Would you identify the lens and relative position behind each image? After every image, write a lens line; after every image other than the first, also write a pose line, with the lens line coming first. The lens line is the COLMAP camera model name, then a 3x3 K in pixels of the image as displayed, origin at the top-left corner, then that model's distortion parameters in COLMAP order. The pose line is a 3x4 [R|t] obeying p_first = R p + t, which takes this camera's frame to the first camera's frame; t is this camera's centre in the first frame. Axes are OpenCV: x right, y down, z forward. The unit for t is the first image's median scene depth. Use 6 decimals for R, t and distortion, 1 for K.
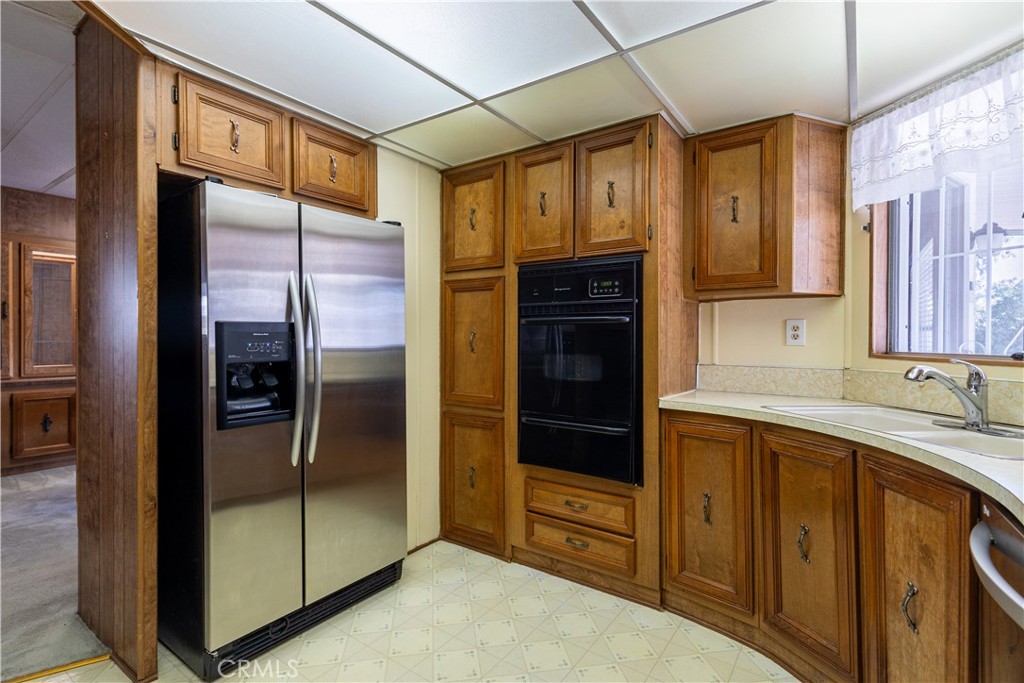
lens RADIAL K [[477.4, 0, 512.0], [0, 477.4, 341.5], [0, 0, 1]] dist [0.002879, 0.000079]
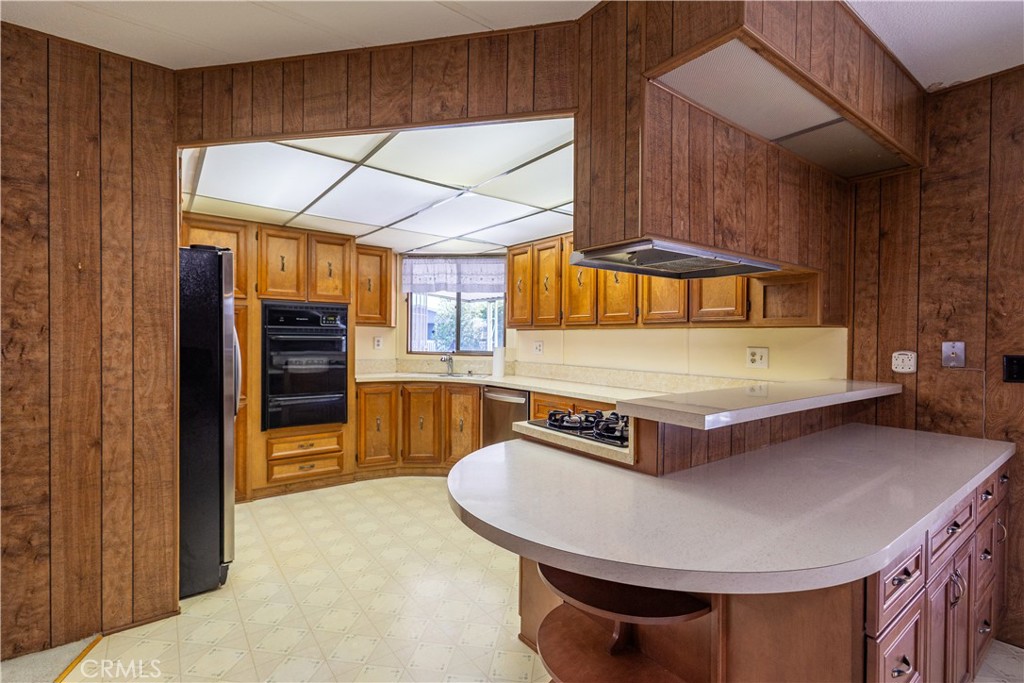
lens RADIAL K [[477.4, 0, 512.0], [0, 477.4, 341.5], [0, 0, 1]] dist [0.002879, 0.000079]
pose [[0.305239, -0.007539, 0.952246, -1.359044], [-0.002654, 0.999958, 0.008768, -0.050164], [-0.952272, -0.005204, 0.305206, -0.236718]]
